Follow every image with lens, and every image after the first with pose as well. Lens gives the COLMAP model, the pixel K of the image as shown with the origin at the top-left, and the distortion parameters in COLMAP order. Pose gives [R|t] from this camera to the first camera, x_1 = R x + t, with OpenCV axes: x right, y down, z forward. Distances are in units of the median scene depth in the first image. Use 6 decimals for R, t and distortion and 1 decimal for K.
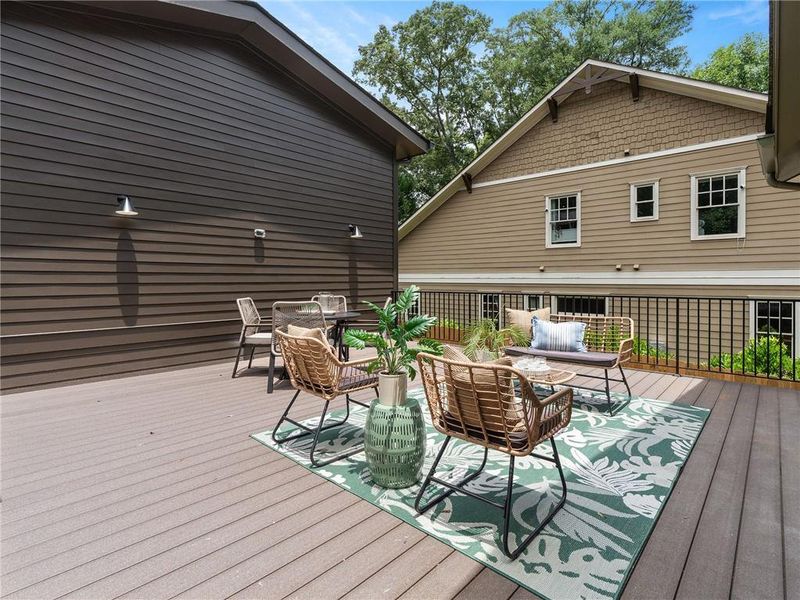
lens RADIAL K [[403.3, 0, 399.3], [0, 403.3, 289.9], [0, 0, 1]] dist [-0.002844, -0.000864]
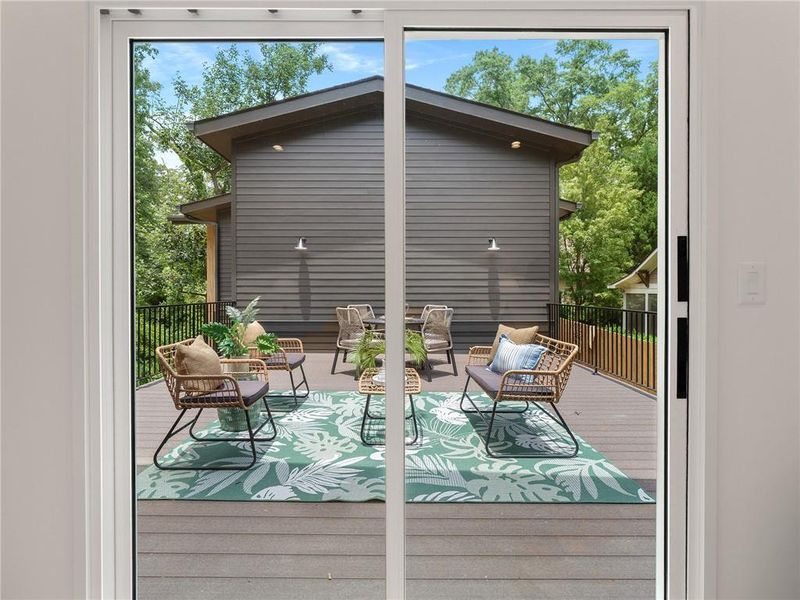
lens RADIAL K [[403.3, 0, 399.3], [0, 403.3, 289.9], [0, 0, 1]] dist [-0.002844, -0.000864]
pose [[0.680022, 0.001790, -0.733190, 0.740523], [-0.021429, 0.999618, -0.017434, -0.008941], [0.732879, 0.027566, 0.679801, 0.213169]]
